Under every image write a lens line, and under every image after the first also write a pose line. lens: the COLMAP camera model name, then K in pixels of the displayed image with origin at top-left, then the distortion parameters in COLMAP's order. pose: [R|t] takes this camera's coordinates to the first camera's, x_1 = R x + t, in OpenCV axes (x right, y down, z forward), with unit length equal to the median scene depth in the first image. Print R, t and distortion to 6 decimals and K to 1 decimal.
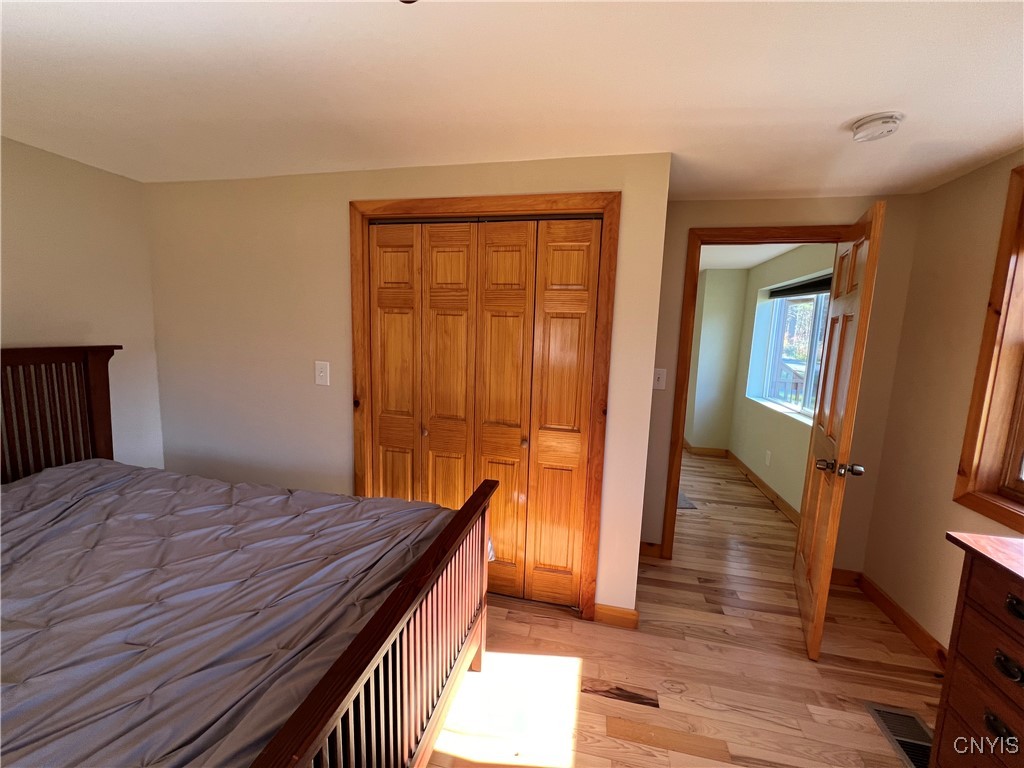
lens RADIAL K [[407.9, 0, 510.6], [0, 407.9, 381.8], [0, 0, 1]] dist [-0.000987, 0.000863]
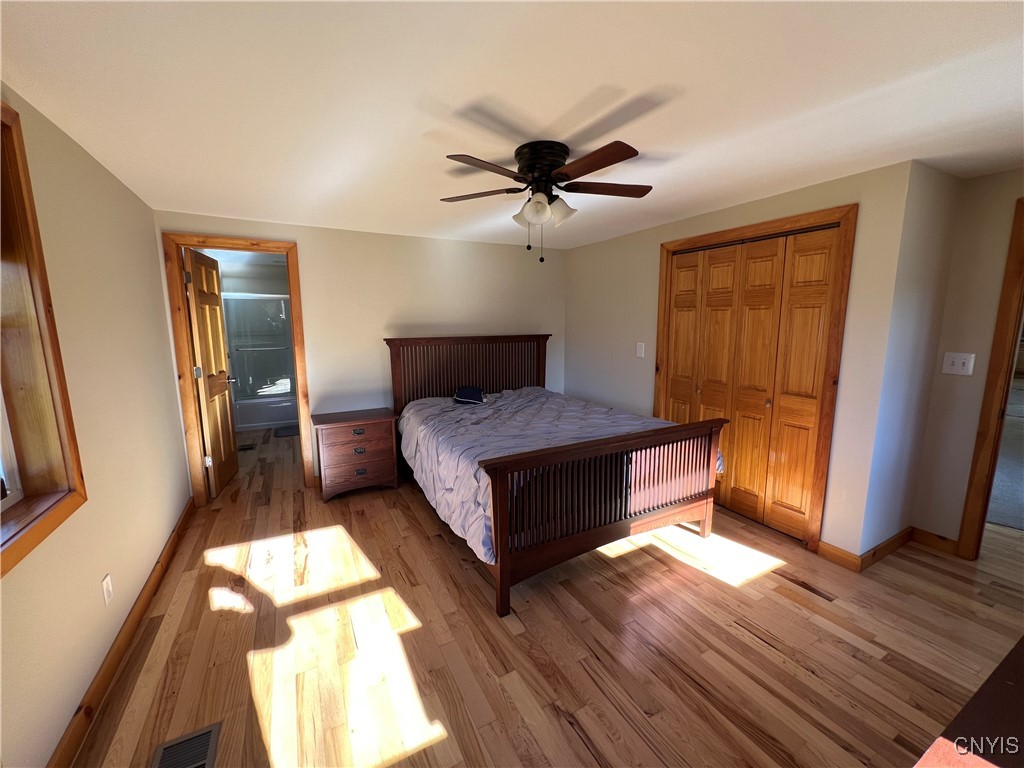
lens RADIAL K [[407.9, 0, 508.4], [0, 407.9, 382.8], [0, 0, 1]] dist [-0.000987, 0.000863]
pose [[0.653097, 0.078497, -0.753195, 0.480529], [-0.069977, 0.996613, 0.043189, 0.085142], [0.754034, 0.024499, 0.656378, -0.519144]]
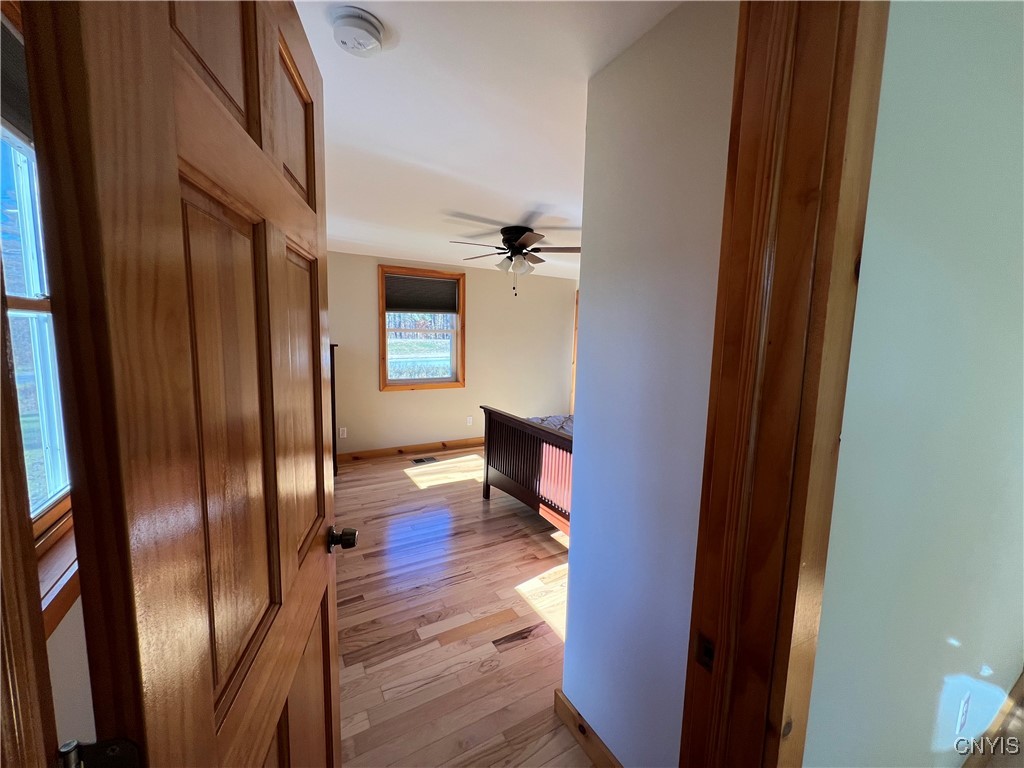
lens RADIAL K [[407.9, 0, 511.6], [0, 407.9, 382.8], [0, 0, 1]] dist [-0.000987, 0.000863]
pose [[-0.730414, 0.028020, -0.682429, 0.862210], [-0.138874, 0.972194, 0.188556, -0.129552], [0.668737, 0.232496, -0.706213, 1.319383]]
